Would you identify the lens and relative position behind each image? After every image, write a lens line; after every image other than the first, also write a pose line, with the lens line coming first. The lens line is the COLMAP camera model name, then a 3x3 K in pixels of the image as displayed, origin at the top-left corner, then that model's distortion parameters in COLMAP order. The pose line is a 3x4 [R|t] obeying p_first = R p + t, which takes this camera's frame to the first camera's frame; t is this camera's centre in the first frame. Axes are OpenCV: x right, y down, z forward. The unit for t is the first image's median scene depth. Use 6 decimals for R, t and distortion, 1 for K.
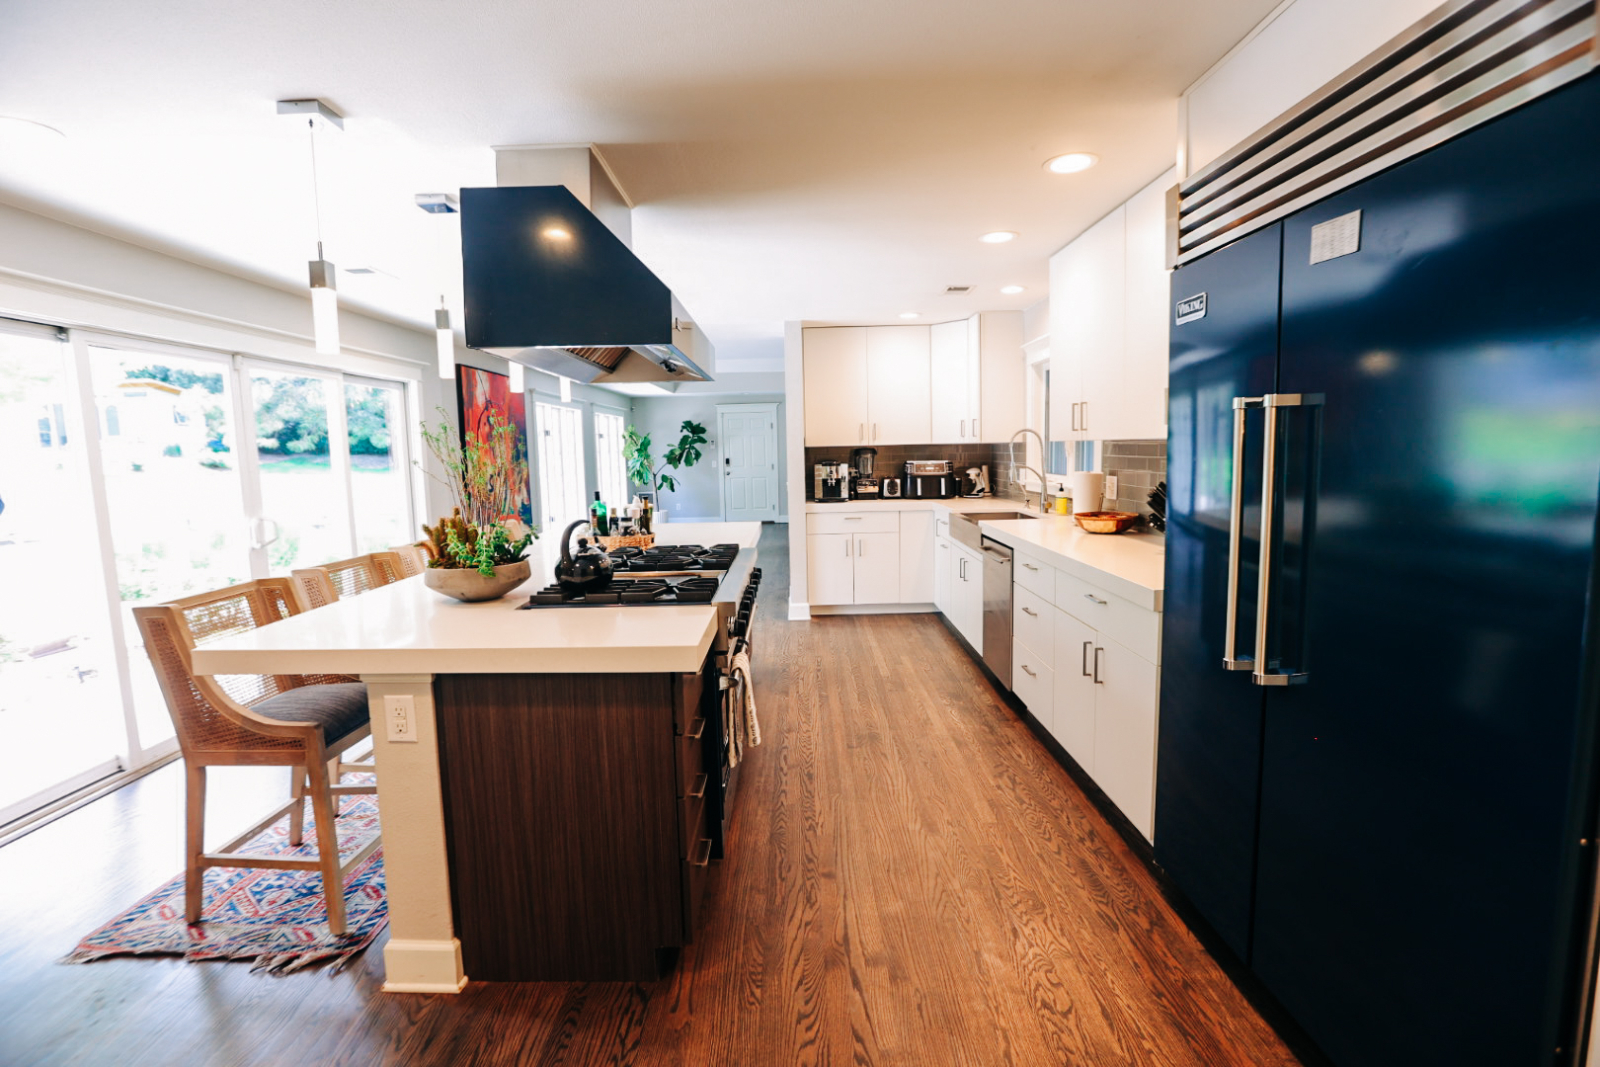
lens RADIAL K [[729.0, 0, 793.8], [0, 729.0, 527.7], [0, 0, 1]] dist [-0.035149, 0.009423]
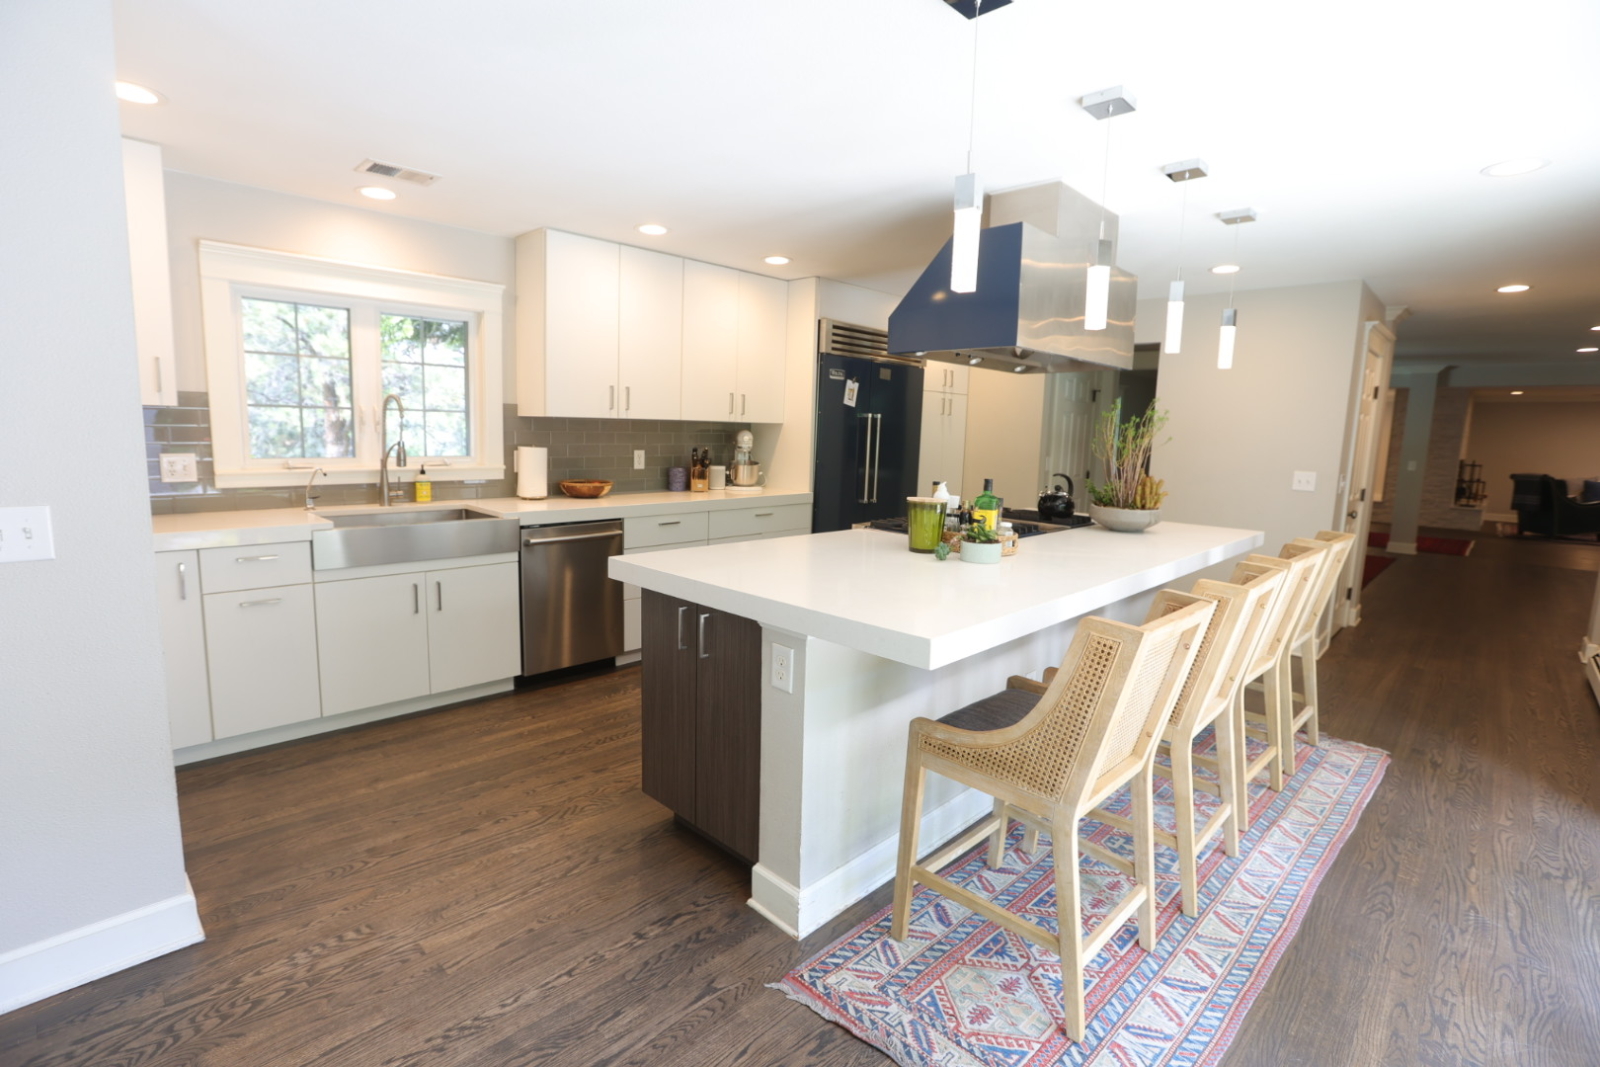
lens RADIAL K [[729.0, 0, 791.6], [0, 729.0, 532.0], [0, 0, 1]] dist [-0.035149, 0.009423]
pose [[-0.715251, -0.086271, 0.693522, -0.361869], [0.069199, 0.978733, 0.193117, -0.082602], [-0.695433, 0.186118, -0.694070, 0.932756]]
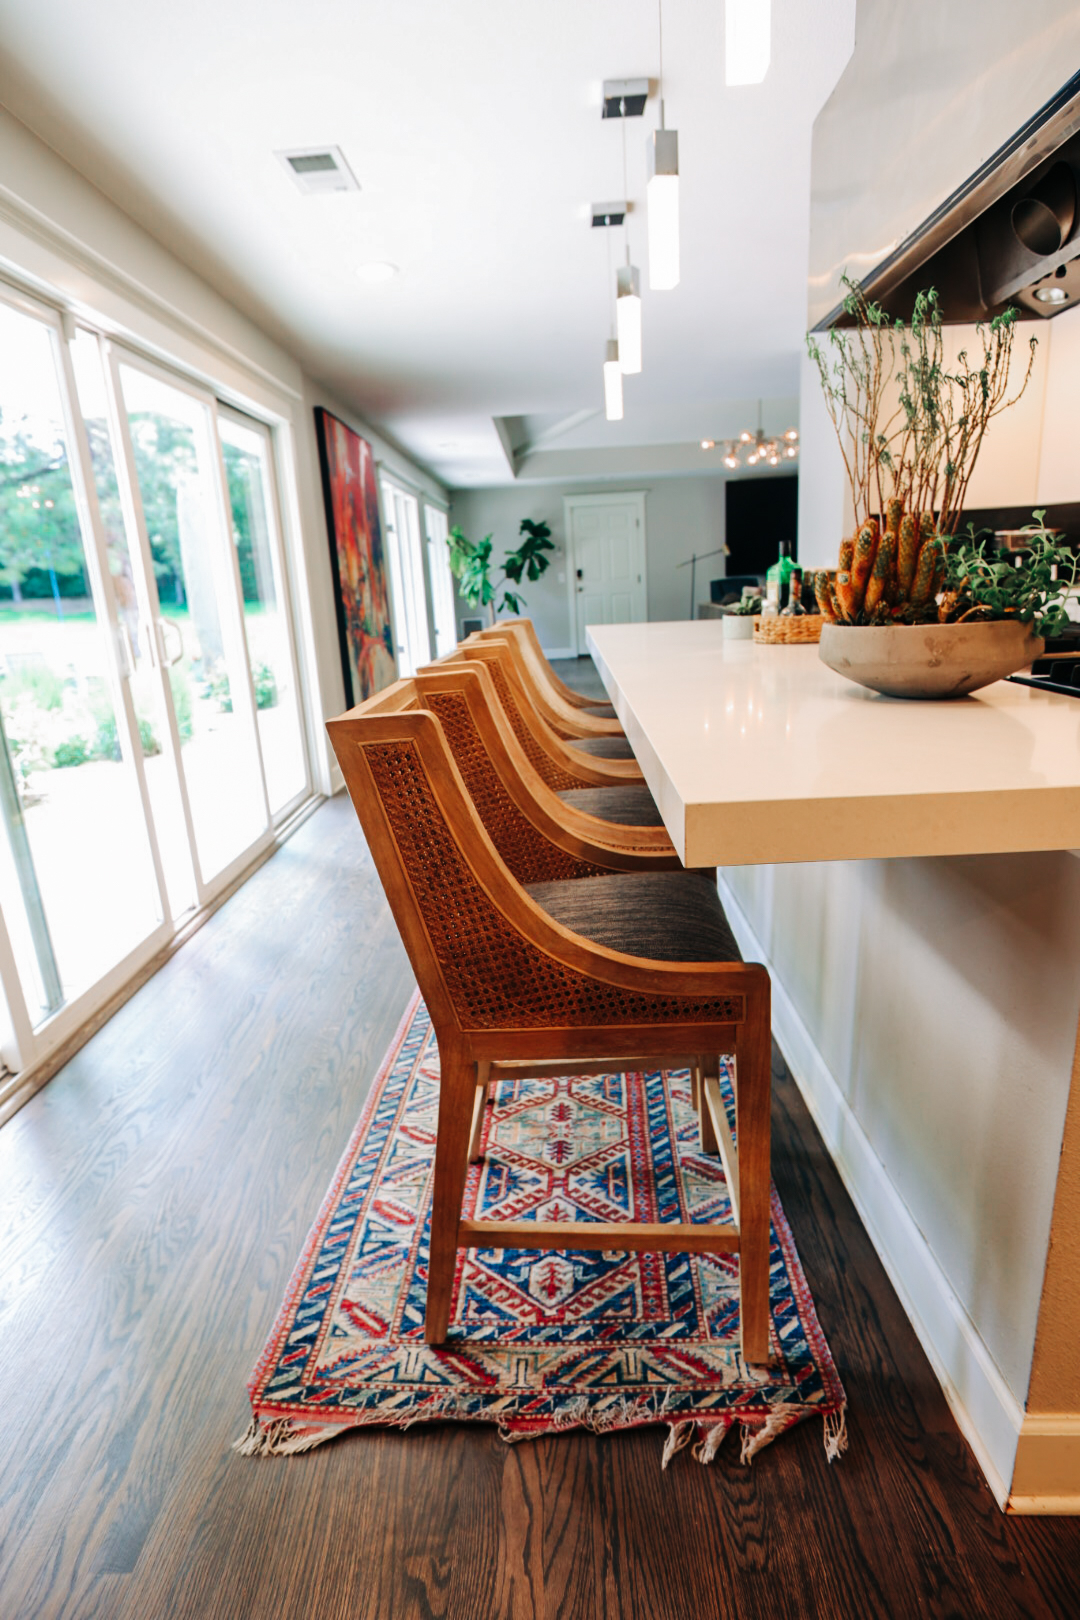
lens RADIAL K [[866.2, 0, 535.9], [0, 866.2, 811.8], [0, 0, 1]] dist [-0.041771, -0.000453]
pose [[0.999375, -0.029815, -0.018996, -0.138285], [0.032382, 0.987620, 0.153489, 0.015743], [0.014184, -0.154008, 0.987968, 0.083184]]
